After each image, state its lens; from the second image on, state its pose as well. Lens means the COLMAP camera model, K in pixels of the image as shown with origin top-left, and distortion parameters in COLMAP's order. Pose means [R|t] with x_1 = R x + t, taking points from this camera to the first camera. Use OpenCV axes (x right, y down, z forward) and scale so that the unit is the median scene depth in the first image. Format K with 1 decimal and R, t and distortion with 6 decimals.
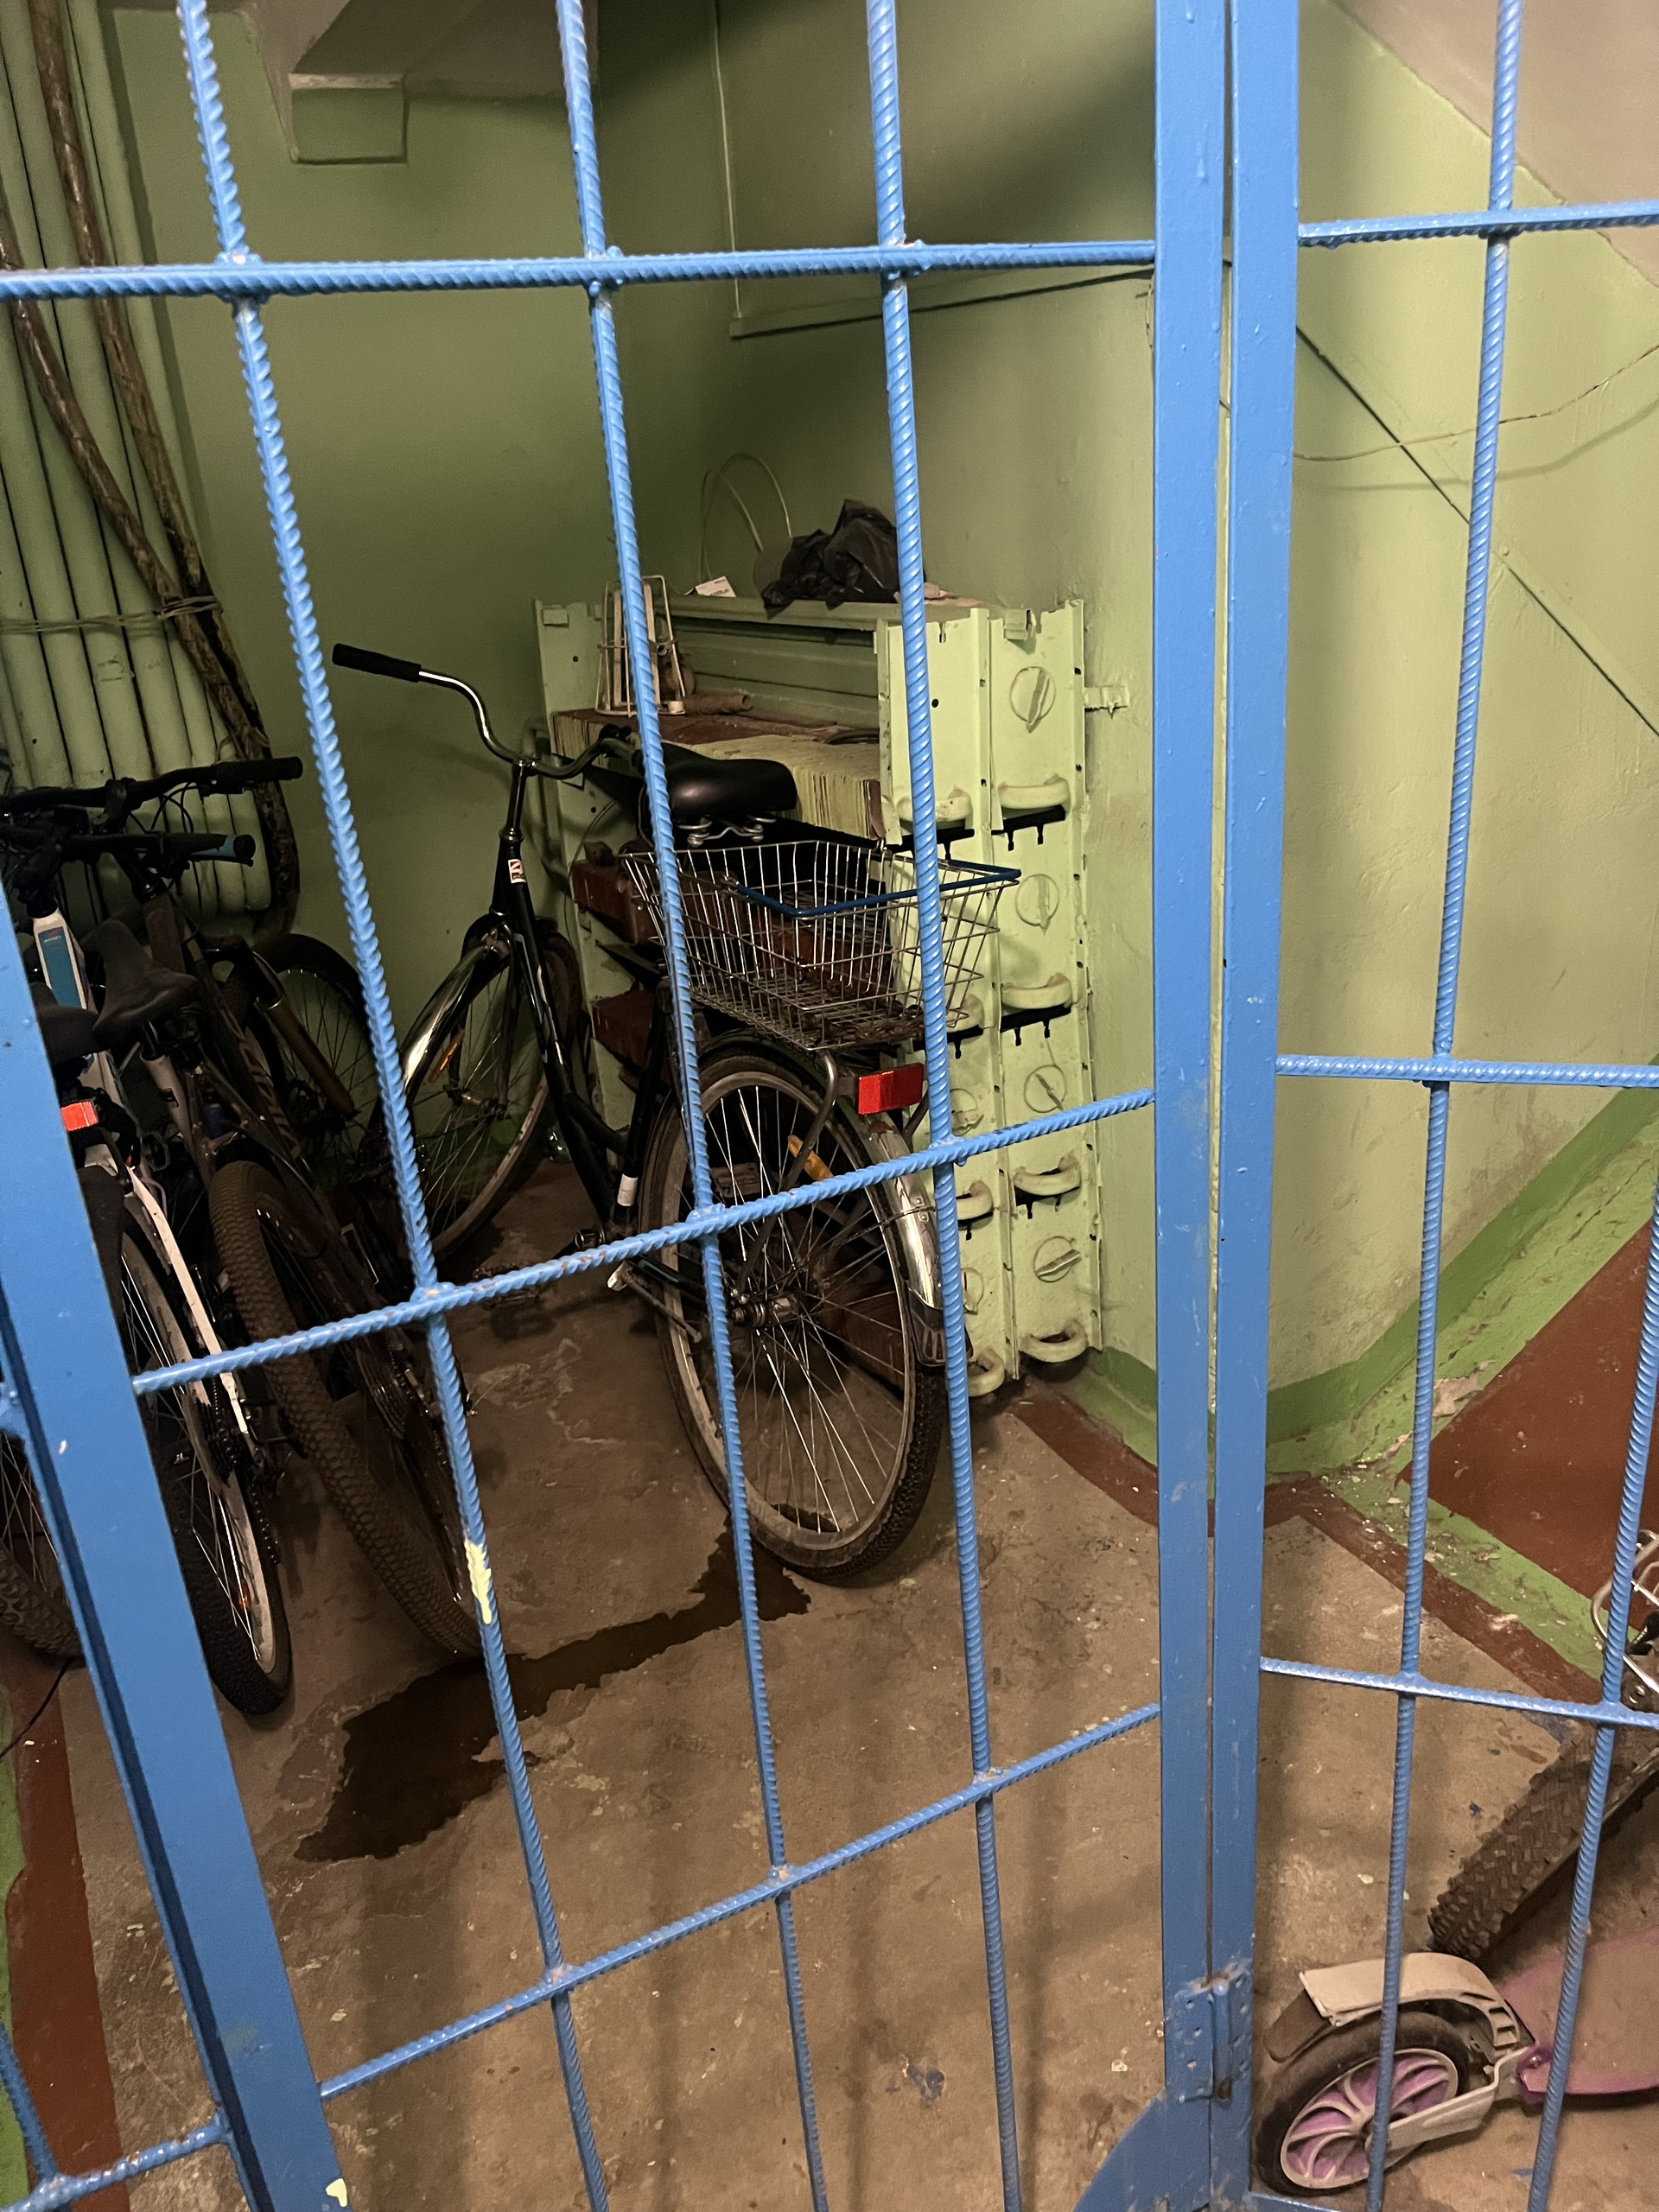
lens RADIAL K [[1676.7, 0, 835.3], [0, 1676.7, 1114.9], [0, 0, 1]] dist [0.038490, -0.065162]
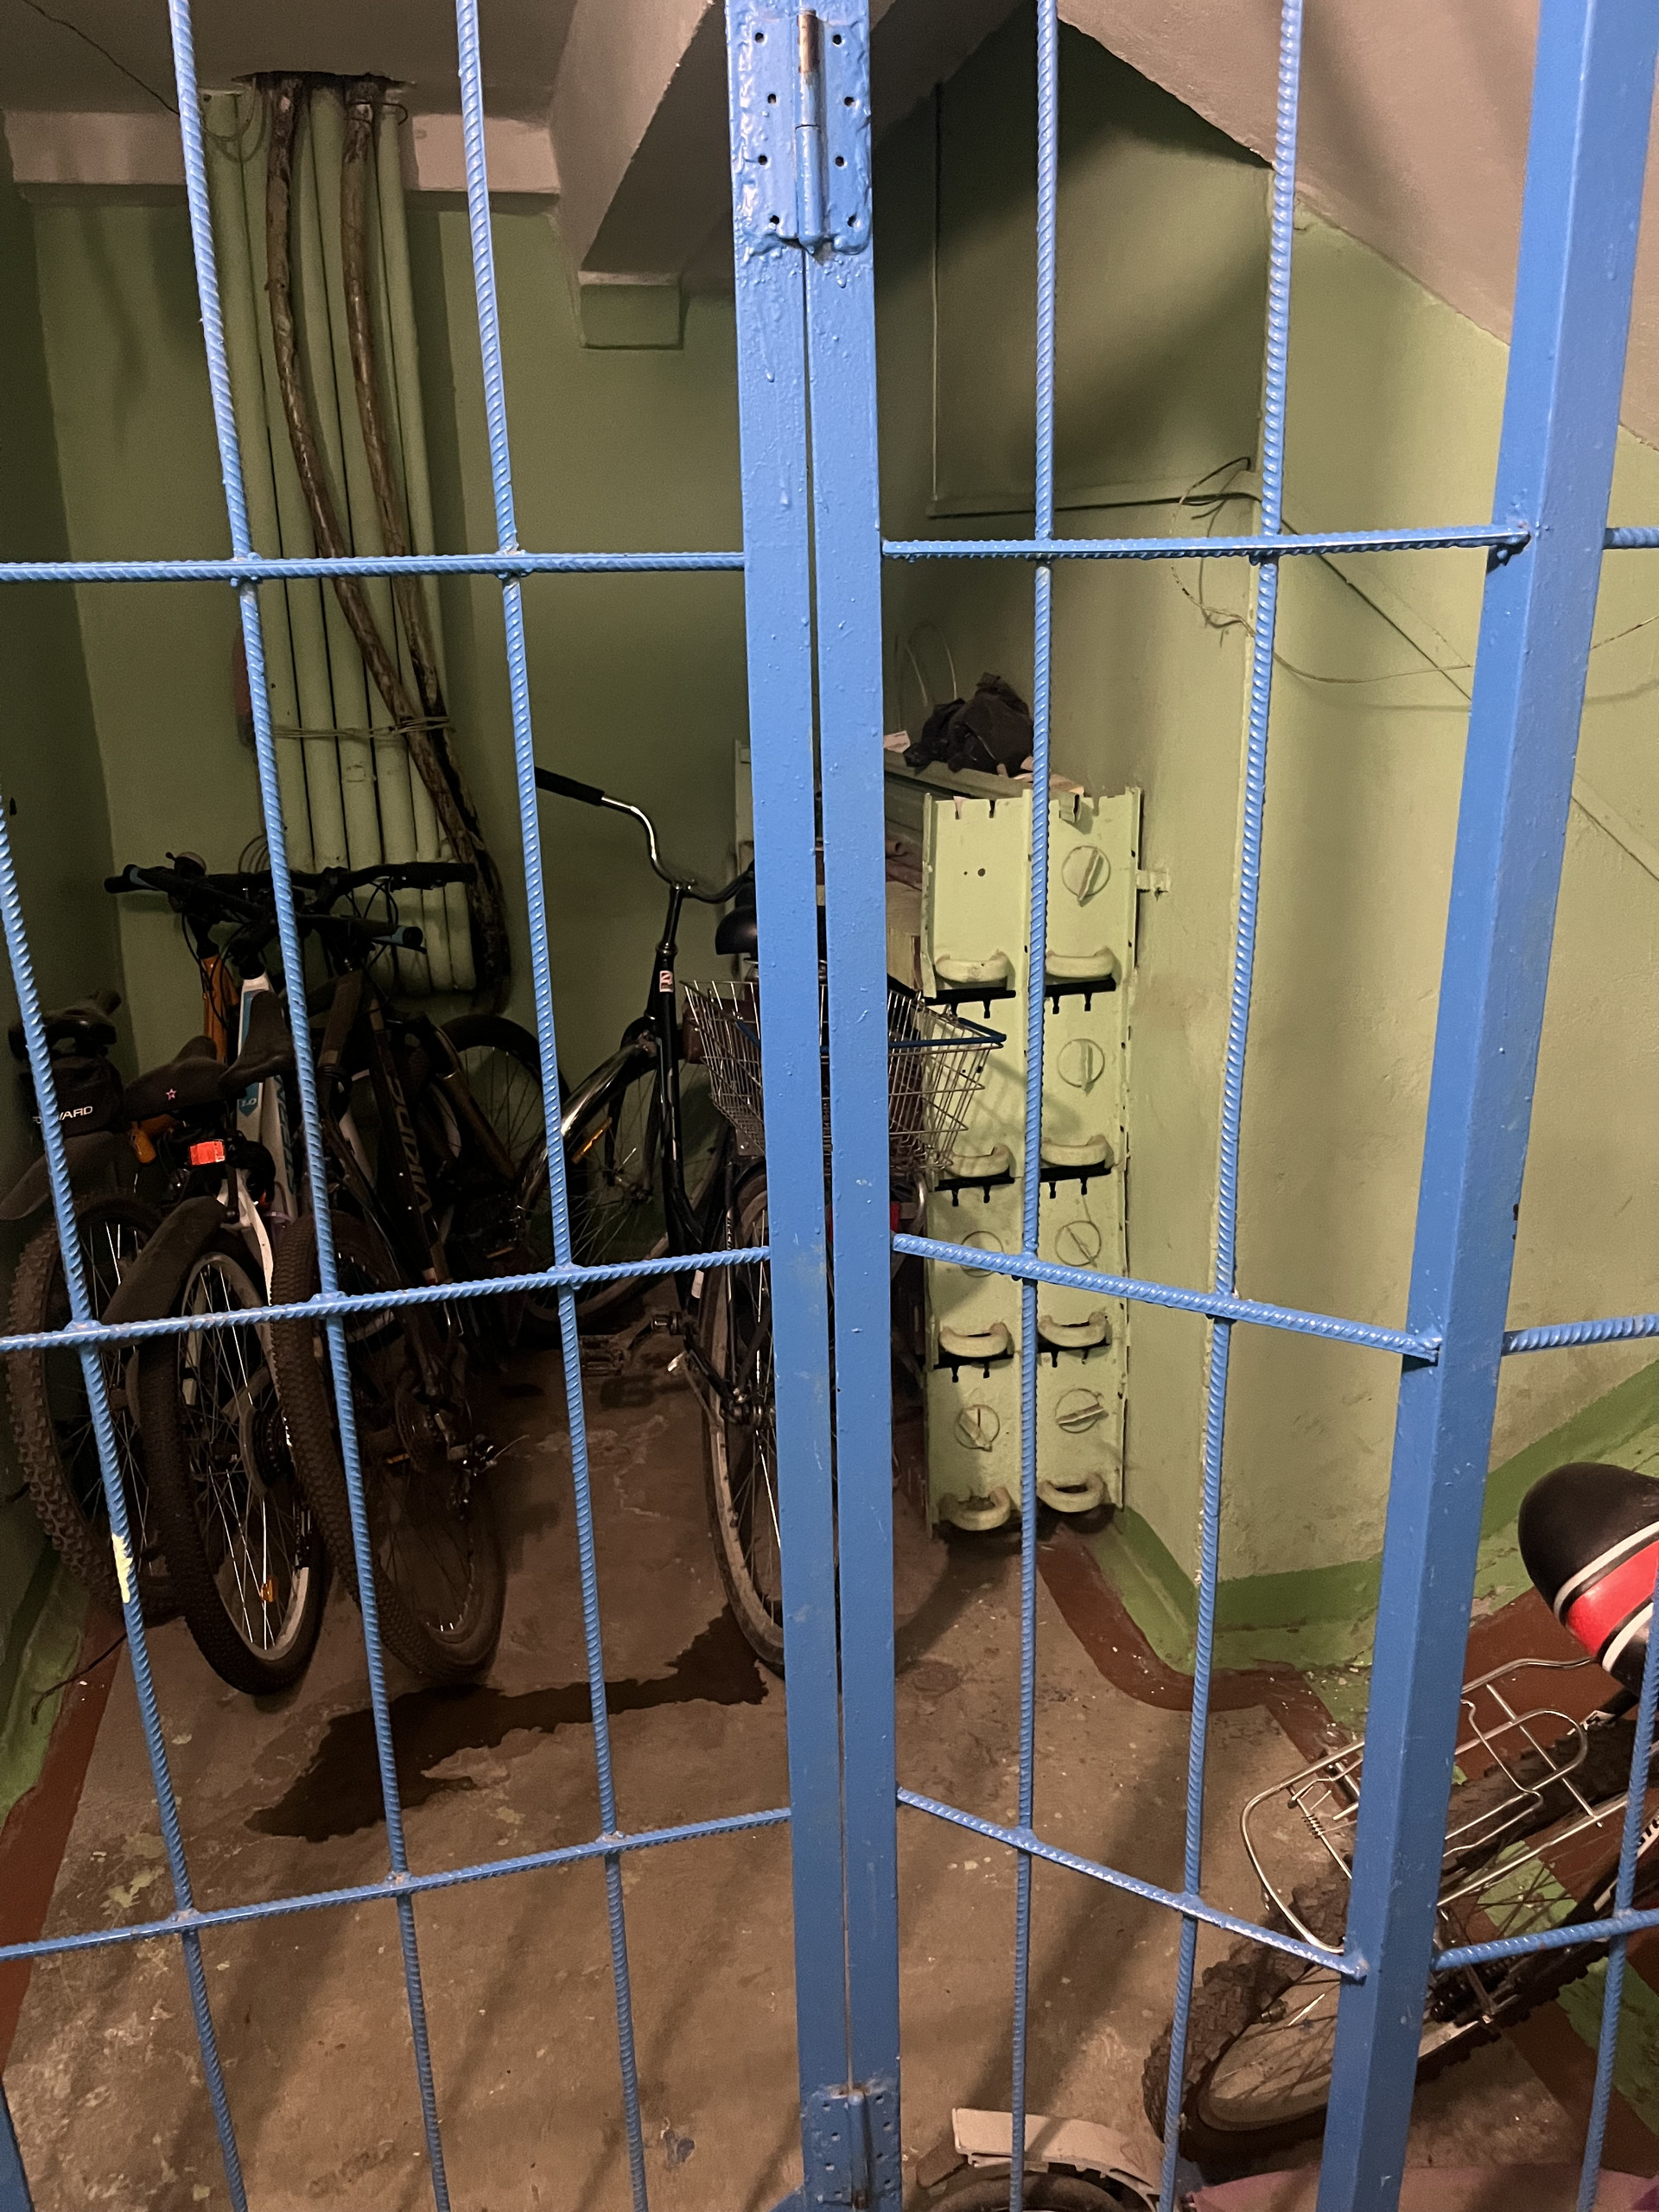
lens RADIAL K [[1676.7, 0, 835.3], [0, 1676.7, 1114.9], [0, 0, 1]] dist [0.038490, -0.065162]
pose [[0.969442, 0.121598, -0.213064, 0.193598], [-0.135089, 0.989577, -0.049889, -0.022623], [0.204777, 0.077147, 0.975764, -0.048055]]
